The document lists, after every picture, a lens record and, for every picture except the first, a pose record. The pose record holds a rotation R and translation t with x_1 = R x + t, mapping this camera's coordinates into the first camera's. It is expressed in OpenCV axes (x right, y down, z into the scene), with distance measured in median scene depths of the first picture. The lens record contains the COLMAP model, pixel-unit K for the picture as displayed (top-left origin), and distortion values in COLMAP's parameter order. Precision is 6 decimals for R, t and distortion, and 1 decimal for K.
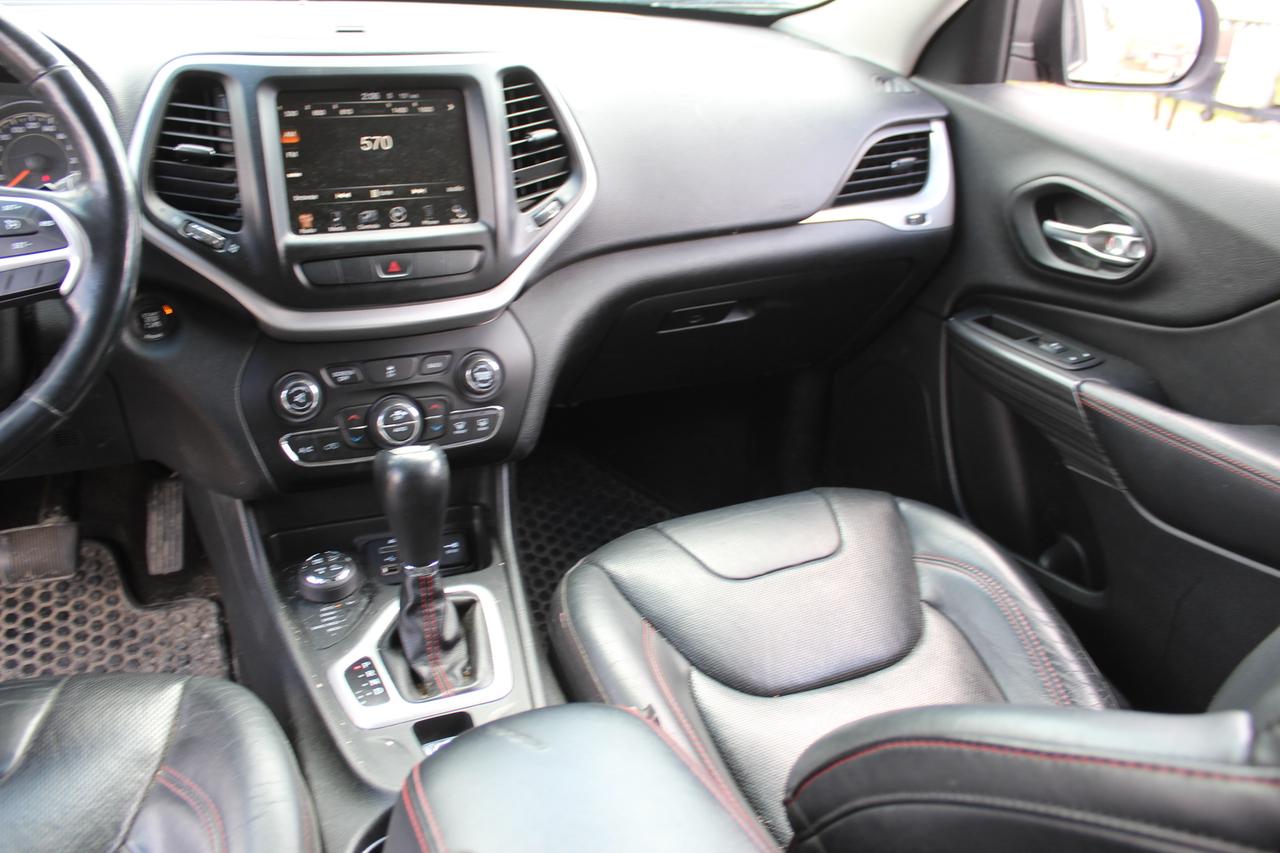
lens RADIAL K [[1050.2, 0, 646.4], [0, 1050.2, 420.8], [0, 0, 1]] dist [-0.174007, 0.150735]
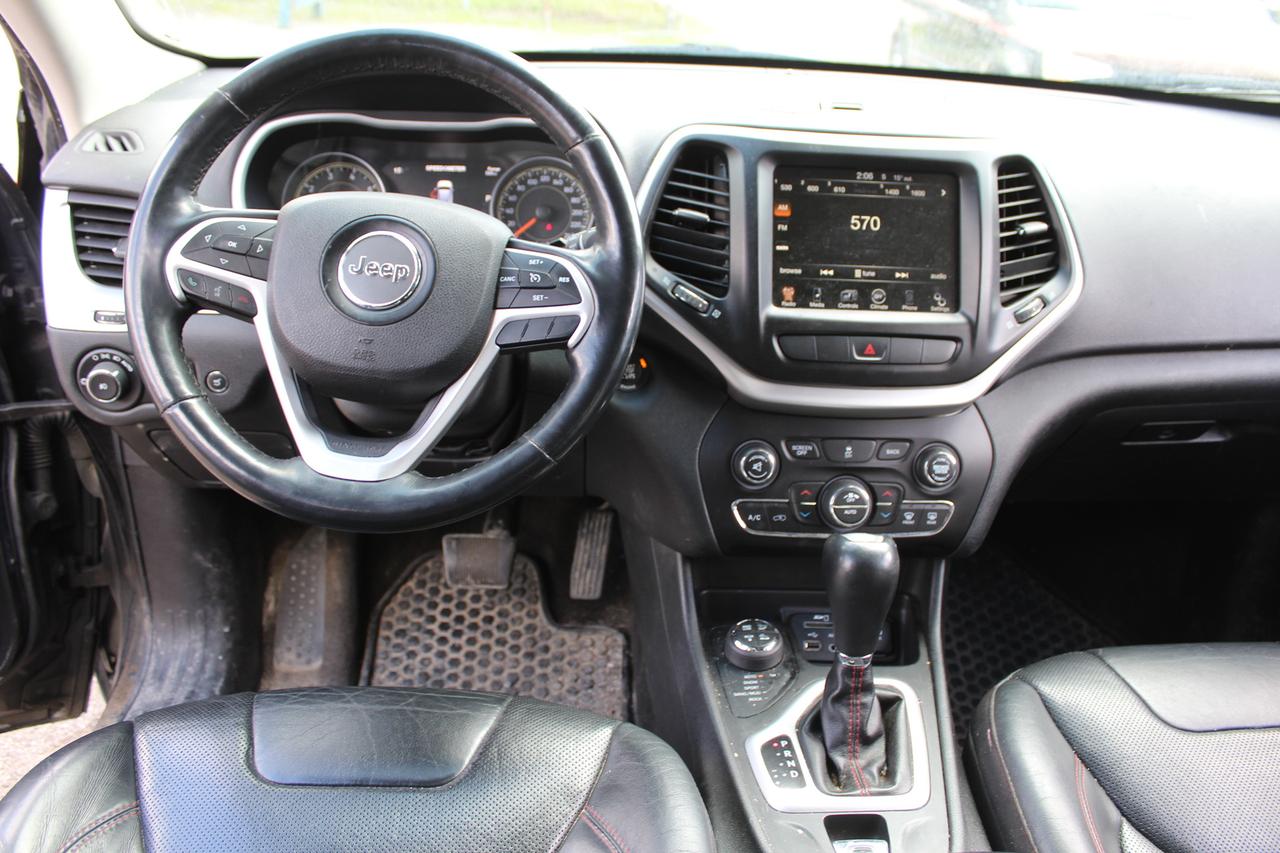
lens RADIAL K [[1050.2, 0, 646.4], [0, 1050.2, 420.8], [0, 0, 1]] dist [-0.174007, 0.150735]
pose [[0.923988, 0.131449, -0.359119, -0.071271], [-0.148205, 0.988766, -0.019402, -0.029171], [0.352535, 0.071150, 0.933090, 0.001508]]
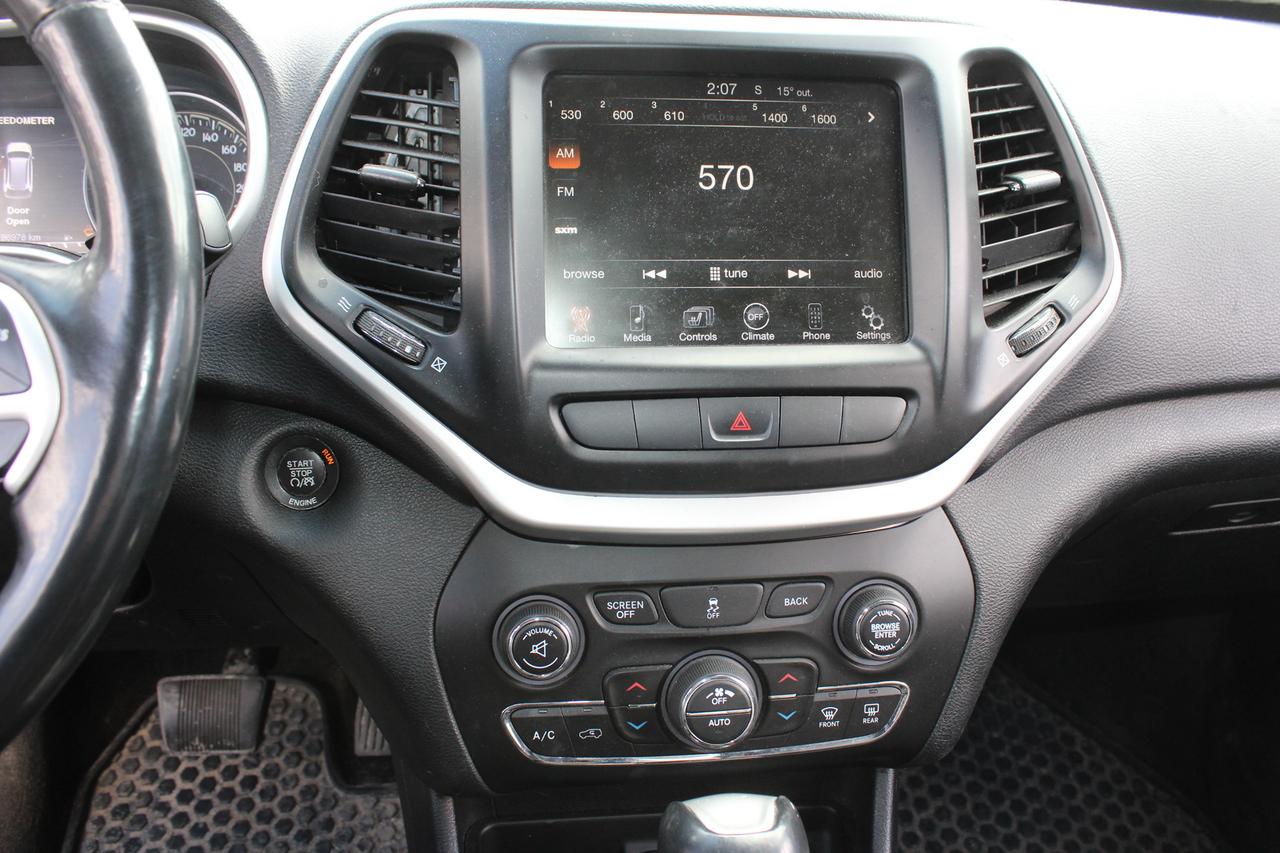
lens RADIAL K [[1050.2, 0, 646.4], [0, 1050.2, 420.8], [0, 0, 1]] dist [-0.174007, 0.150735]
pose [[0.950902, 0.091758, -0.295577, -0.130394], [-0.105049, 0.994033, -0.029368, -0.124273], [0.291119, 0.058976, 0.954867, 0.477702]]
